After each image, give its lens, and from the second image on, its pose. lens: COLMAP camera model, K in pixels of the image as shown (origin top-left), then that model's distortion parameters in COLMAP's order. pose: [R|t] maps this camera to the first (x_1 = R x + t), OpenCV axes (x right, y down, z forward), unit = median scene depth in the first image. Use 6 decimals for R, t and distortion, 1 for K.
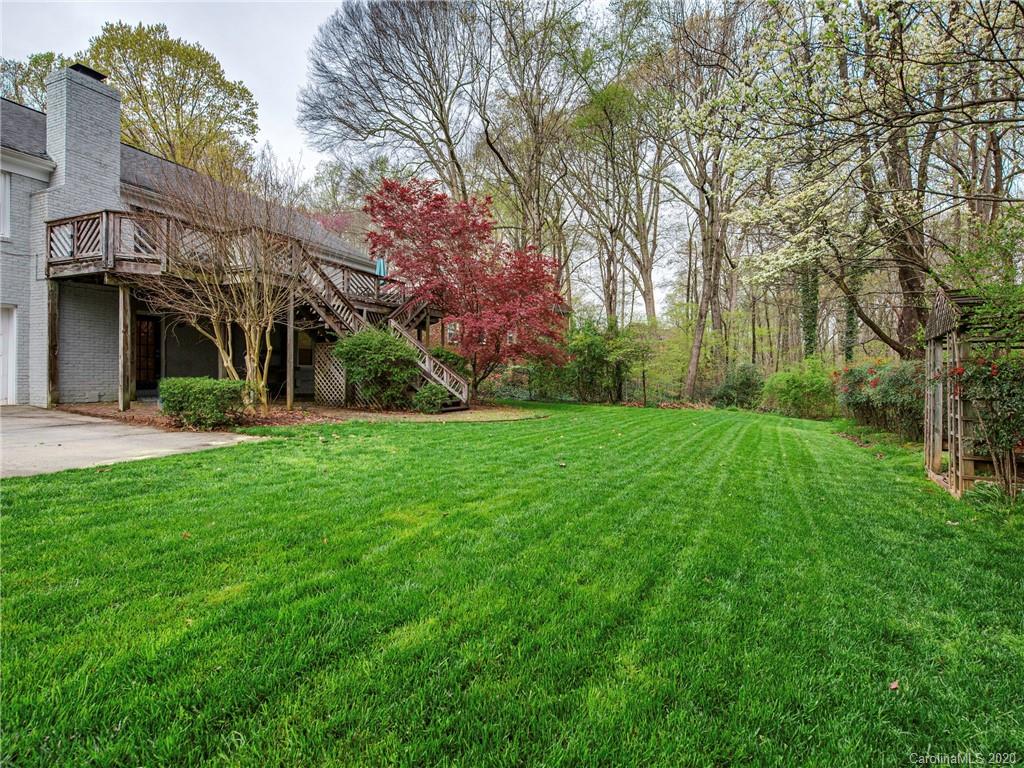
lens RADIAL K [[494.4, 0, 515.7], [0, 494.4, 381.0], [0, 0, 1]] dist [0.000023, -0.000173]
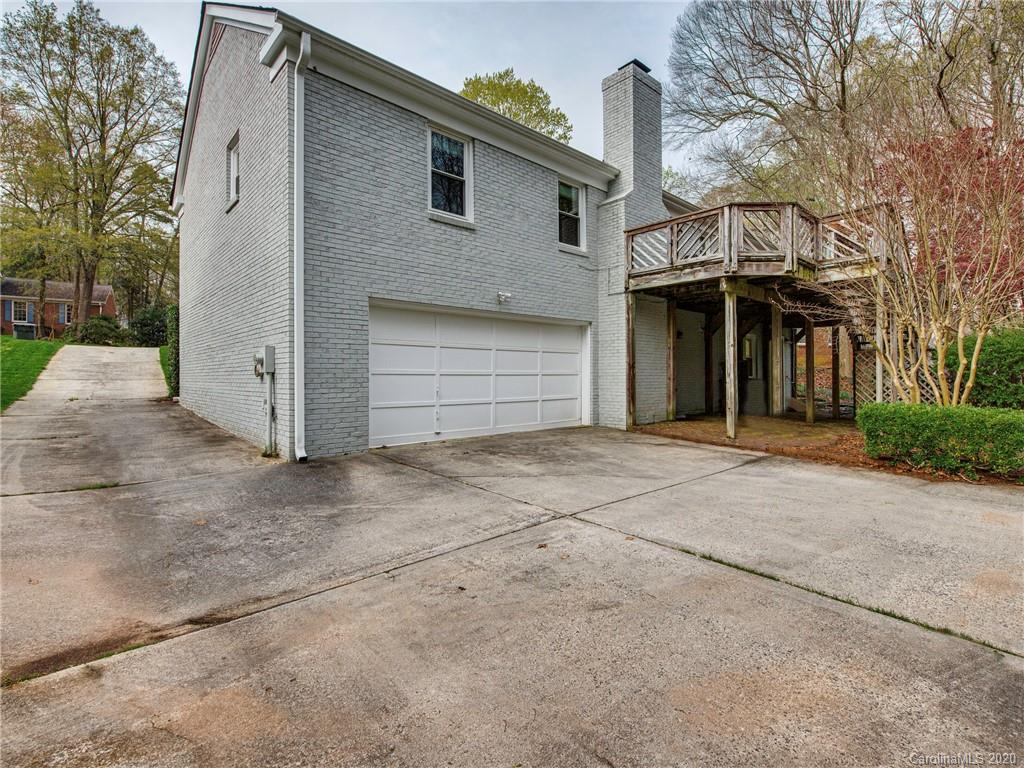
lens RADIAL K [[479.5, 0, 539.6], [0, 479.5, 386.3], [0, 0, 1]] dist [-0.004039, -0.001156]
pose [[0.918805, -0.004690, -0.394684, -0.743587], [0.007182, 0.999963, 0.004836, -0.034396], [0.394647, -0.007278, 0.918804, 0.101489]]
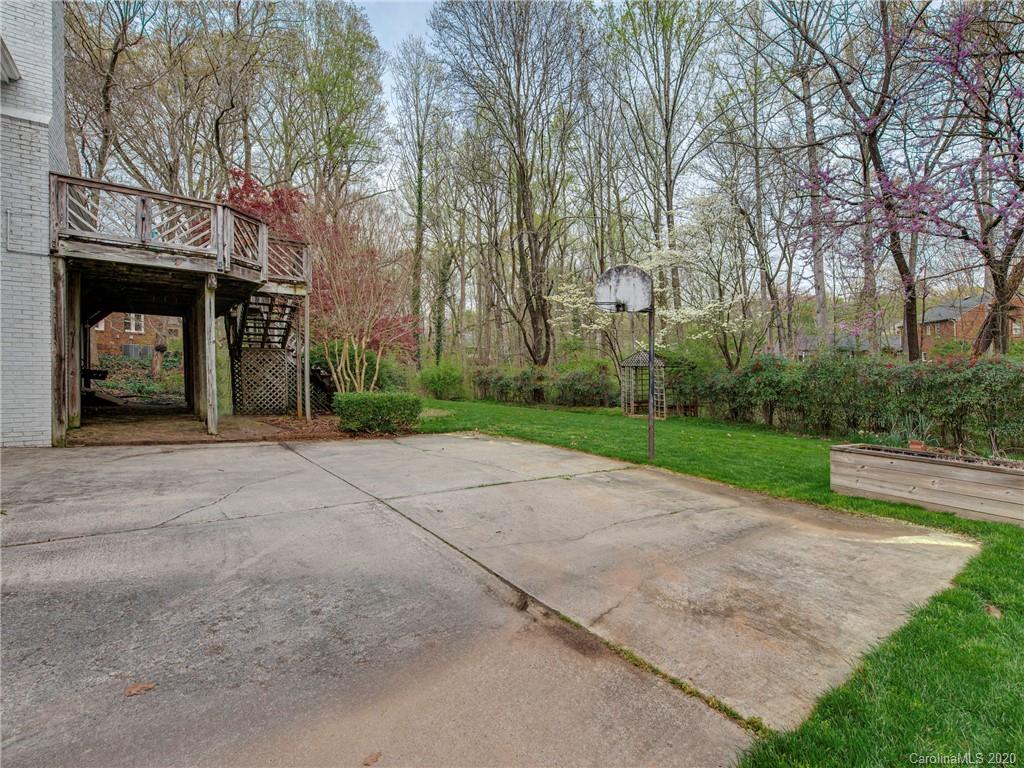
lens RADIAL K [[494.4, 0, 513.0], [0, 494.4, 381.3], [0, 0, 1]] dist [0.000023, -0.000173]
pose [[0.510331, -0.025537, 0.859599, -1.217954], [-0.004062, 0.999476, 0.032104, -0.059819], [-0.859968, -0.019876, 0.509960, 0.108709]]
